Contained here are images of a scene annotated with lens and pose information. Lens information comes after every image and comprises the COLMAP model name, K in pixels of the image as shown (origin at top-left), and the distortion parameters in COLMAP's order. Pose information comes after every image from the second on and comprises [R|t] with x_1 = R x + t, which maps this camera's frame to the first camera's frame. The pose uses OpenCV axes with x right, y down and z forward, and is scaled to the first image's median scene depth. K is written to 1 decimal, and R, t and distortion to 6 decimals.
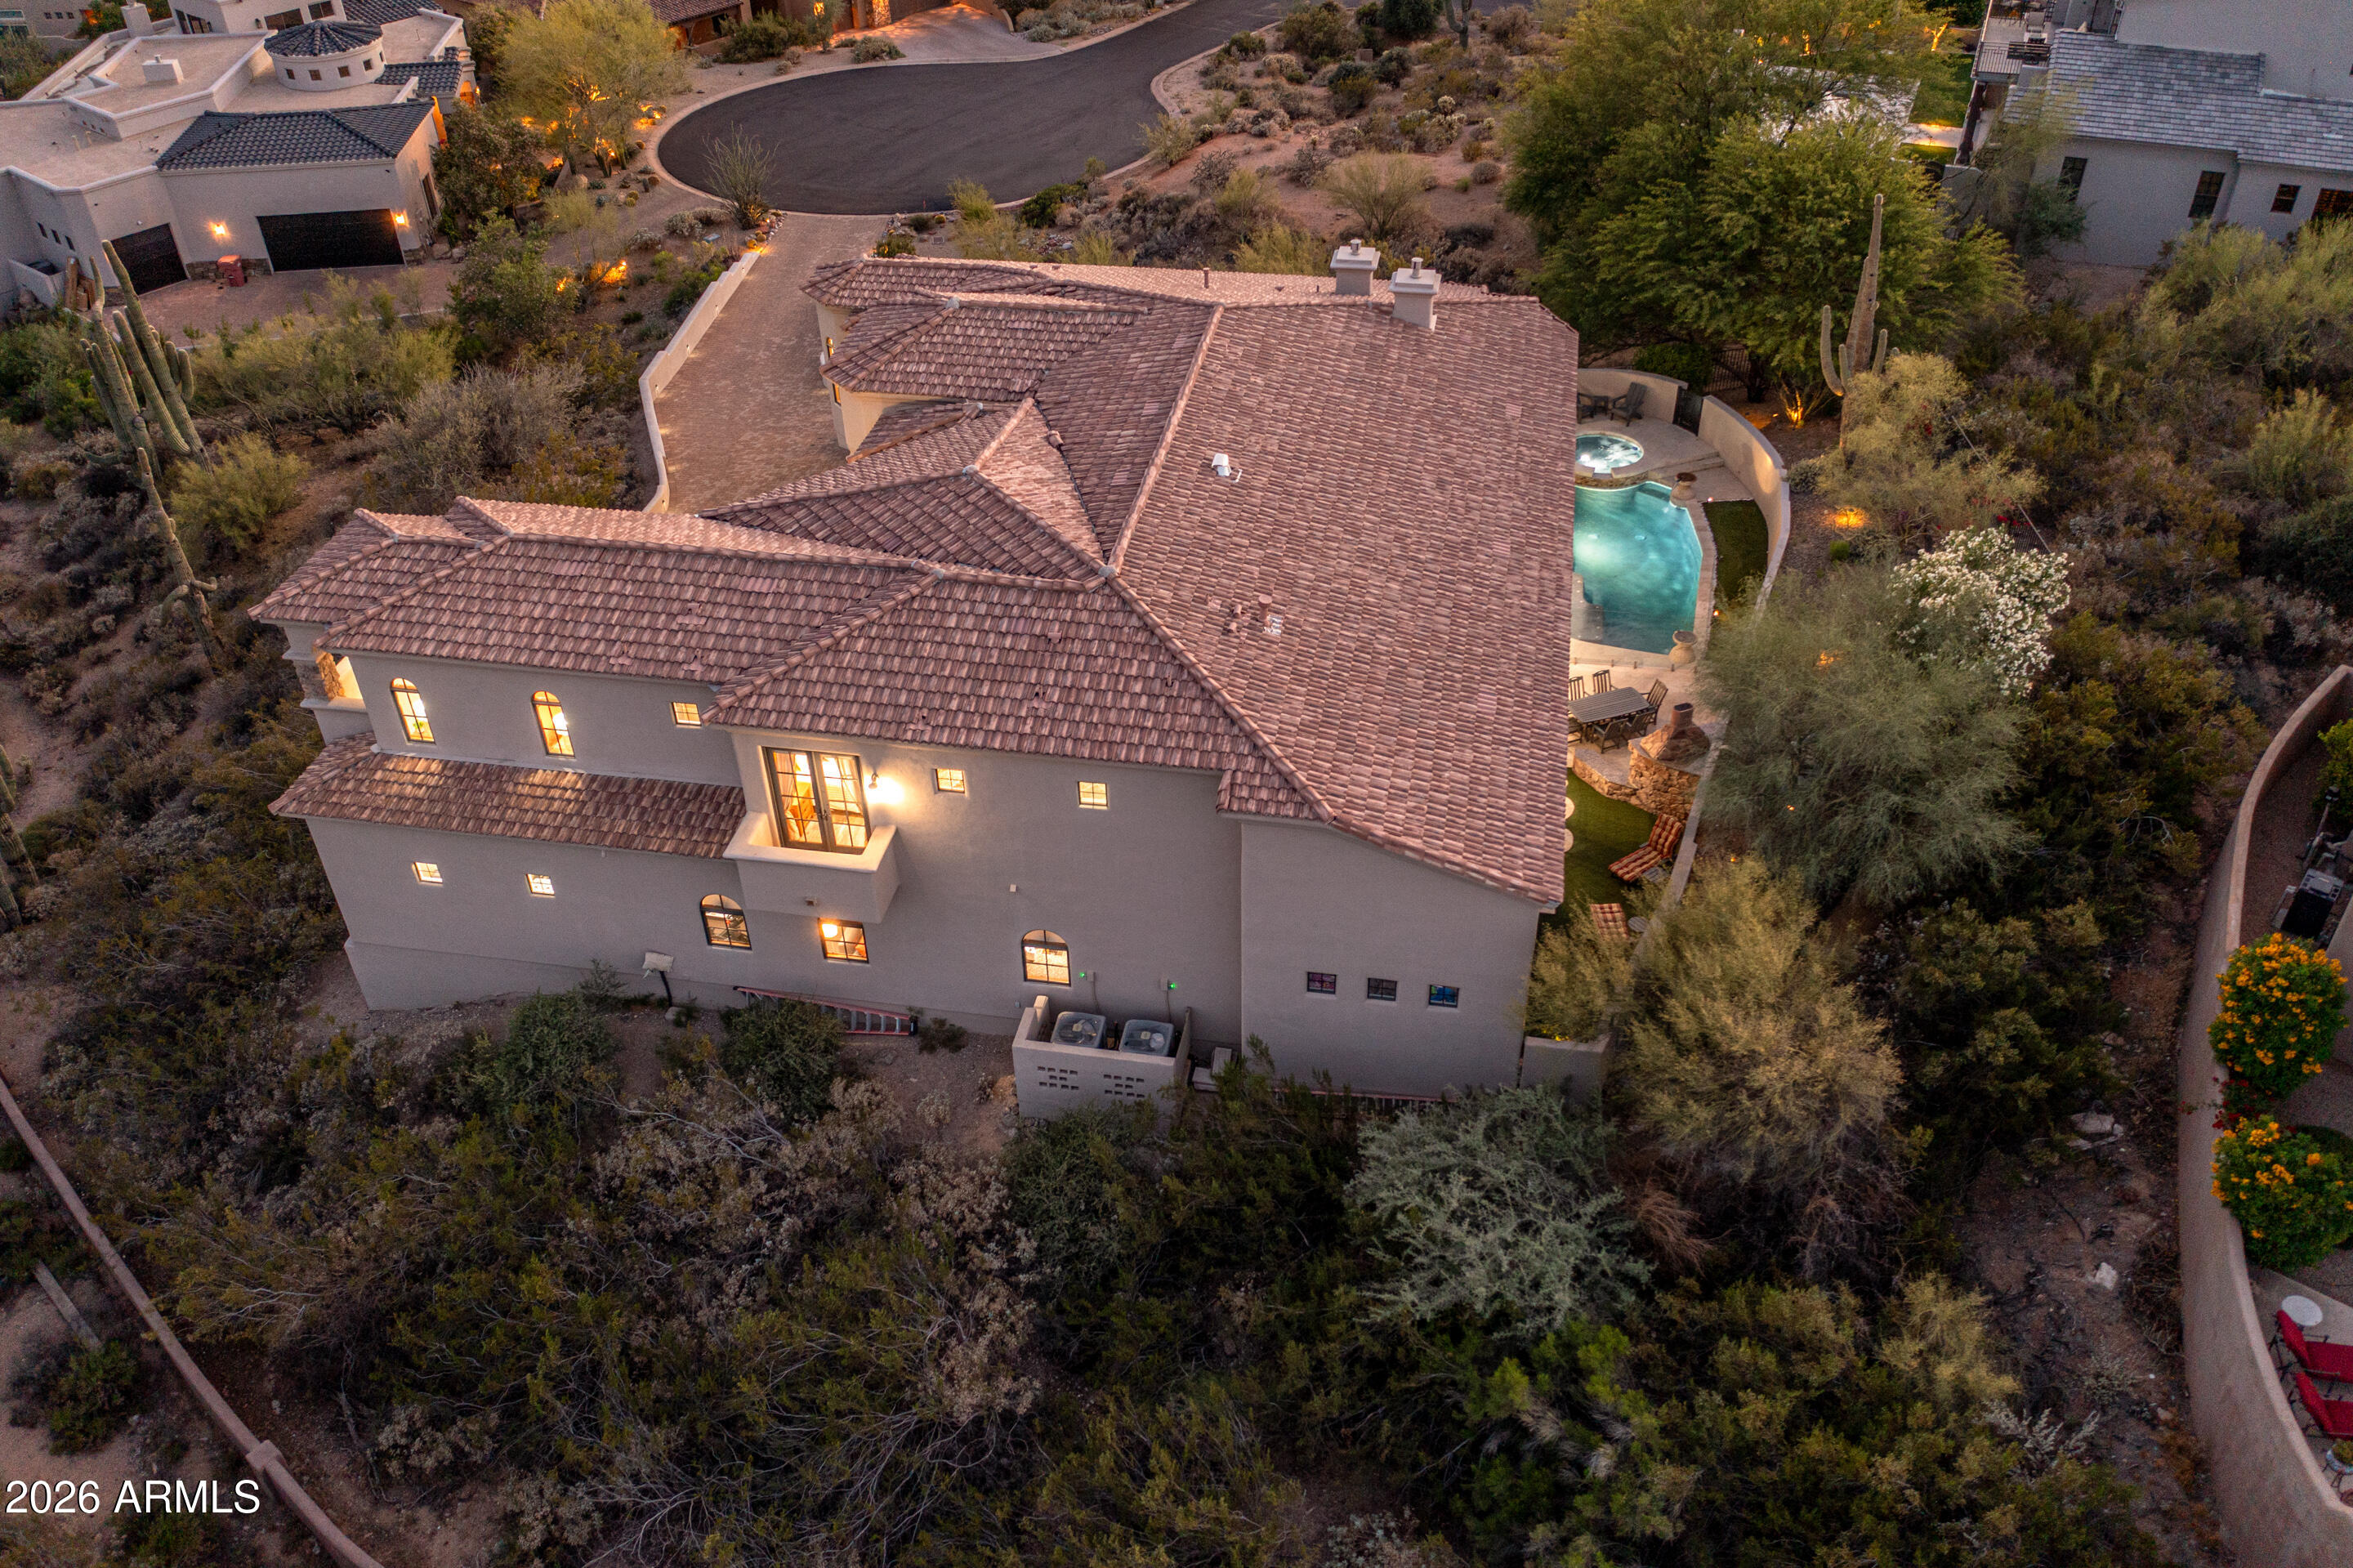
lens RADIAL K [[1939.8, 0, 1176.5], [0, 1939.8, 784.0], [0, 0, 1]] dist [-0.008665, -0.006580]
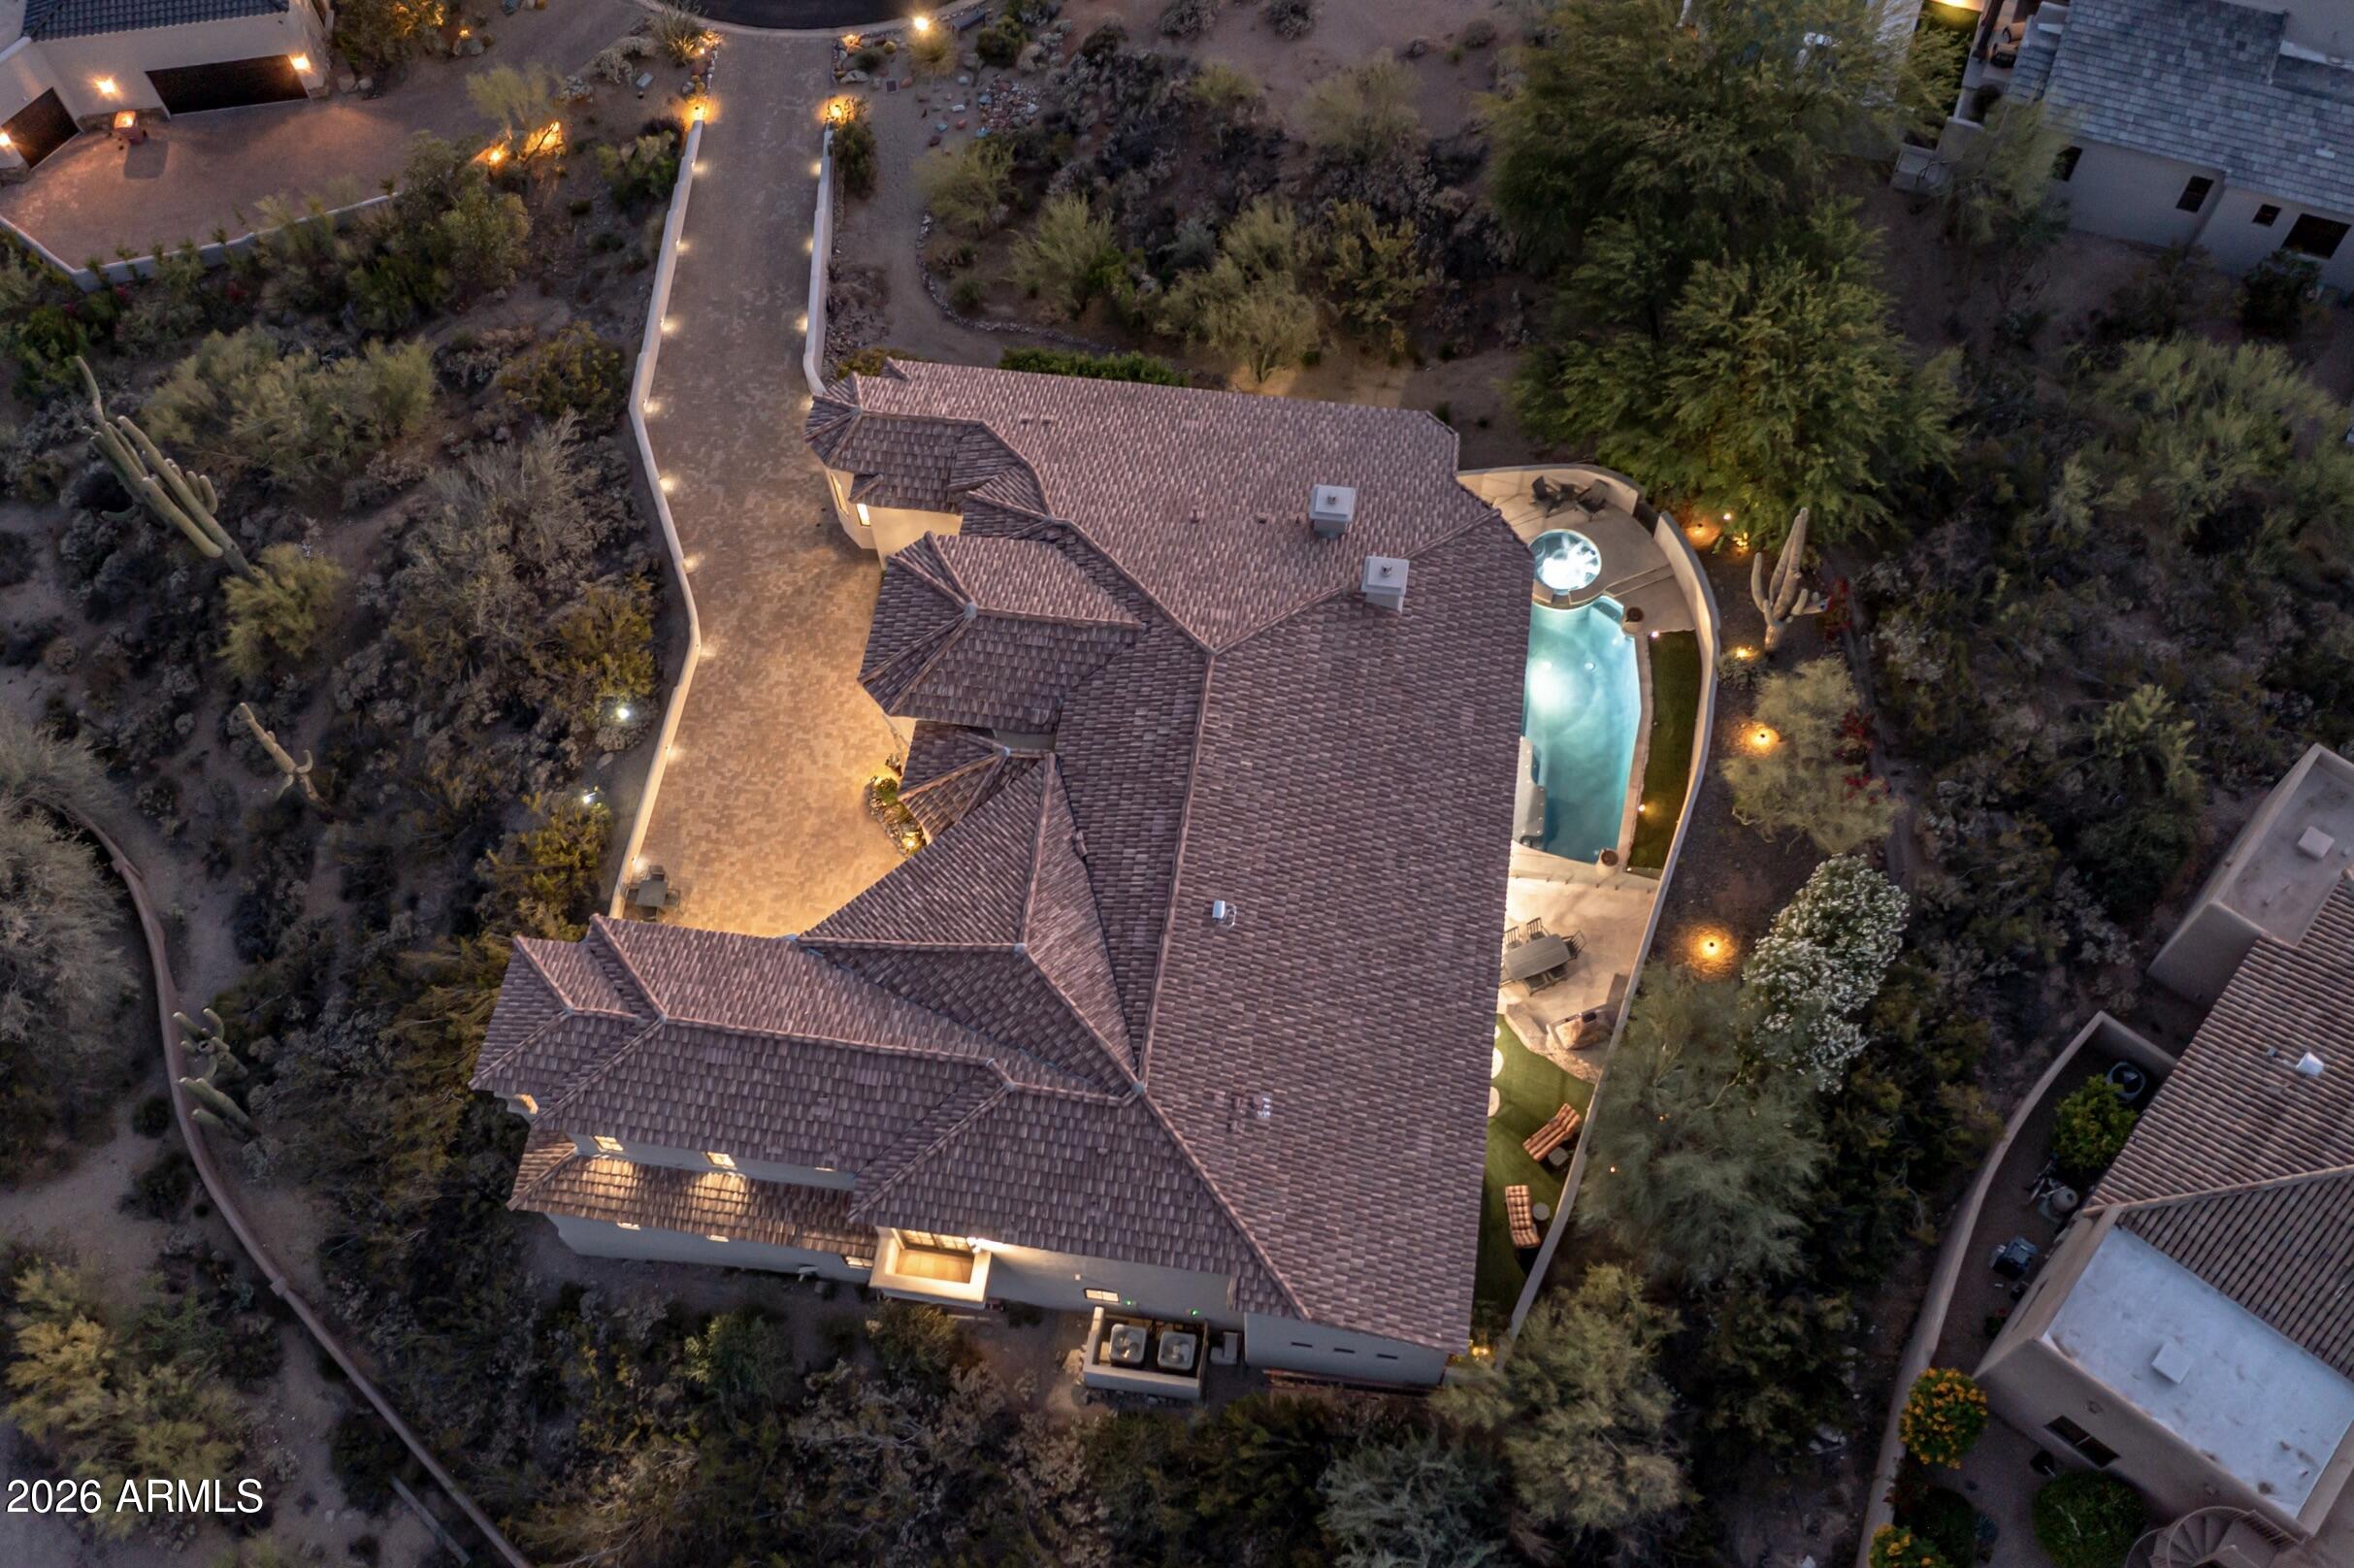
lens RADIAL K [[2323.3, 0, 1188.0], [0, 2323.3, 824.7], [0, 0, 1]] dist [-0.008632, -0.011347]
pose [[0.999282, -0.036124, 0.011383, -0.012713], [0.027330, 0.895807, 0.443603, -0.916552], [-0.026222, -0.442973, 0.896151, -0.319799]]
